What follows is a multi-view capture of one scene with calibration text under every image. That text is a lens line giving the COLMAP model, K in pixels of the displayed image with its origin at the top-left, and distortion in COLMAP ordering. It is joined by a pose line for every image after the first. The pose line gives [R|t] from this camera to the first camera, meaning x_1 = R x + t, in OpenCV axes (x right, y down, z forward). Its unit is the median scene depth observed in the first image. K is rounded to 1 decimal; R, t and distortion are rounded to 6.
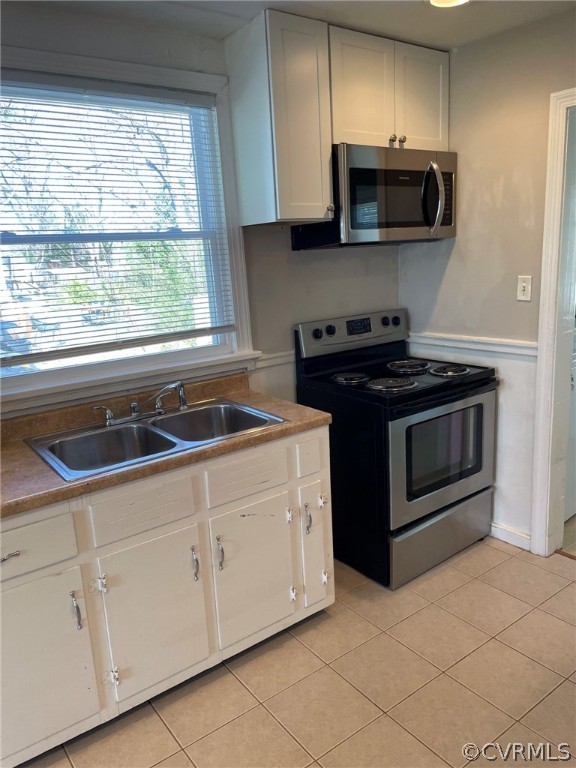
lens RADIAL K [[587.7, 0, 293.6], [0, 587.7, 391.3], [0, 0, 1]] dist [0.086014, -0.104402]
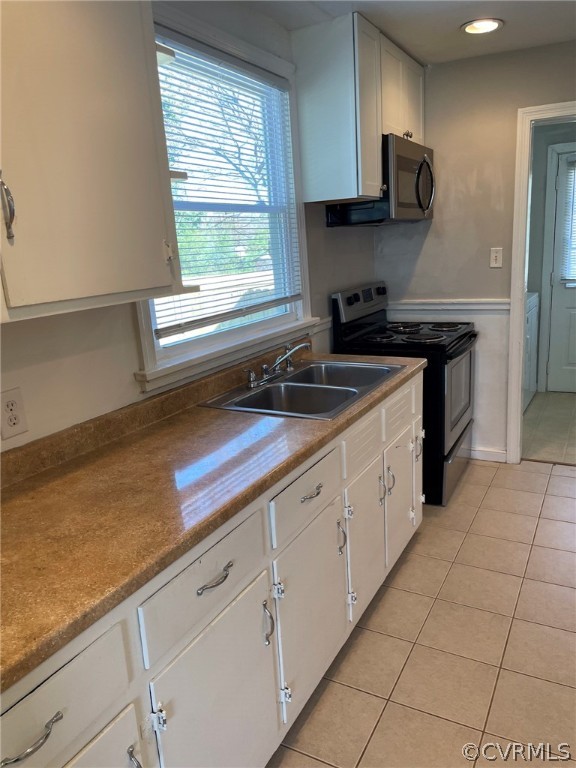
lens RADIAL K [[587.7, 0, 293.6], [0, 587.7, 391.3], [0, 0, 1]] dist [0.086014, -0.104402]
pose [[0.902295, -0.103987, 0.418391, -0.580687], [0.107133, 0.994115, 0.016038, 0.047403], [-0.417597, 0.030352, 0.908125, 0.019271]]
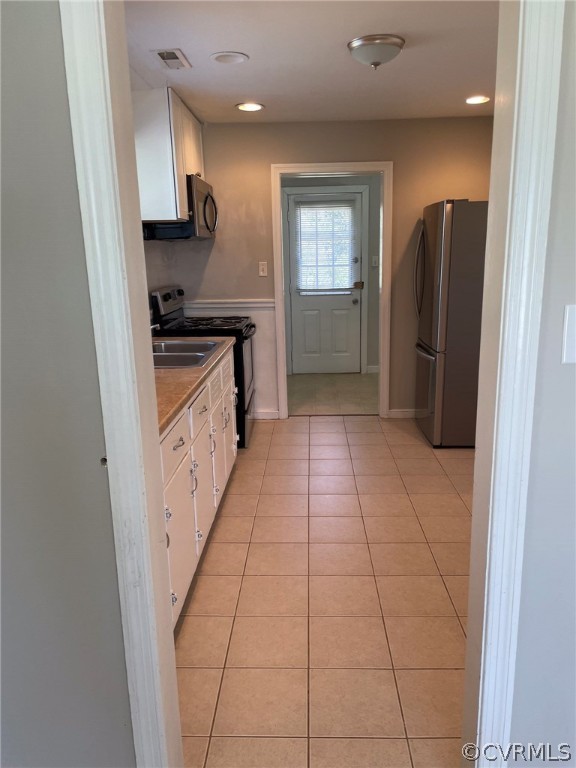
lens RADIAL K [[587.7, 0, 293.6], [0, 587.7, 391.3], [0, 0, 1]] dist [0.086014, -0.104402]
pose [[0.622170, -0.143584, 0.769603, -0.968480], [0.164363, 0.985085, 0.050910, 0.111965], [-0.765434, 0.094820, 0.636490, -0.160234]]
